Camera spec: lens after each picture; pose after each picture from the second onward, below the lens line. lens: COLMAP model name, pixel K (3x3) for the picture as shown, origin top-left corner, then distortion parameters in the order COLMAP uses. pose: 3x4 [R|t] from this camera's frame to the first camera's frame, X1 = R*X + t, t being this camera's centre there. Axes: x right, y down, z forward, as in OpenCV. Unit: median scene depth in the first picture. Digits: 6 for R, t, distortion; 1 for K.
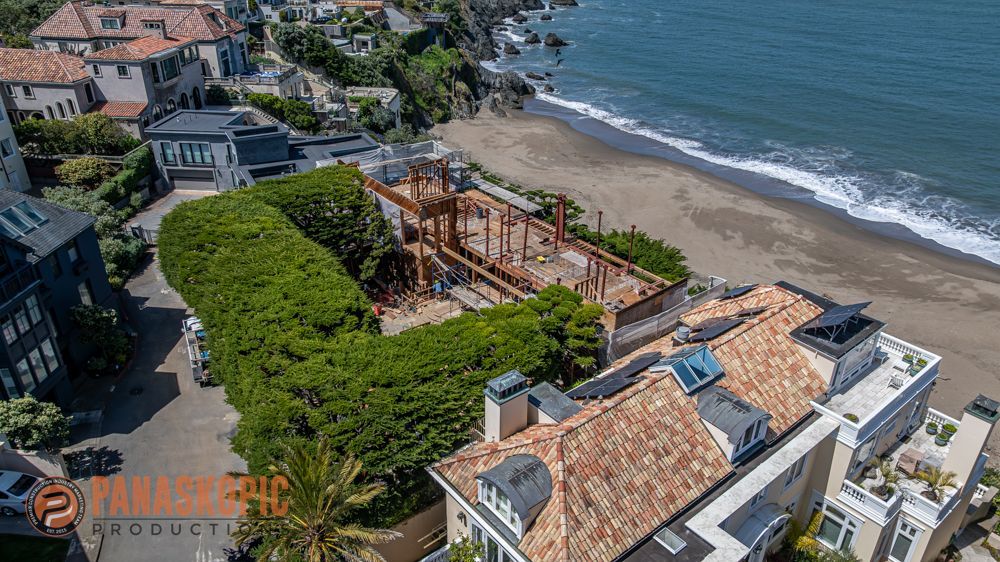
lens RADIAL K [[691.2, 0, 499.2], [0, 691.2, 283.5], [0, 0, 1]] dist [-0.007626, 0.001977]
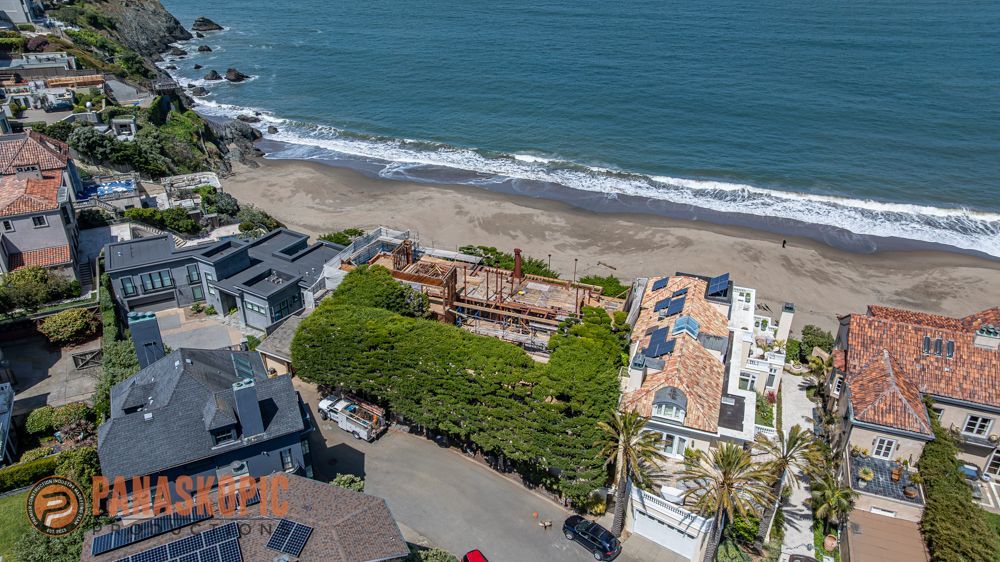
lens RADIAL K [[691.2, 0, 498.9], [0, 691.2, 279.4], [0, 0, 1]] dist [-0.007626, 0.001977]
pose [[0.857572, -0.253856, 0.447357, -0.438477], [0.250754, 0.965708, 0.067308, -0.119163], [-0.449103, 0.054455, 0.891819, -0.238047]]
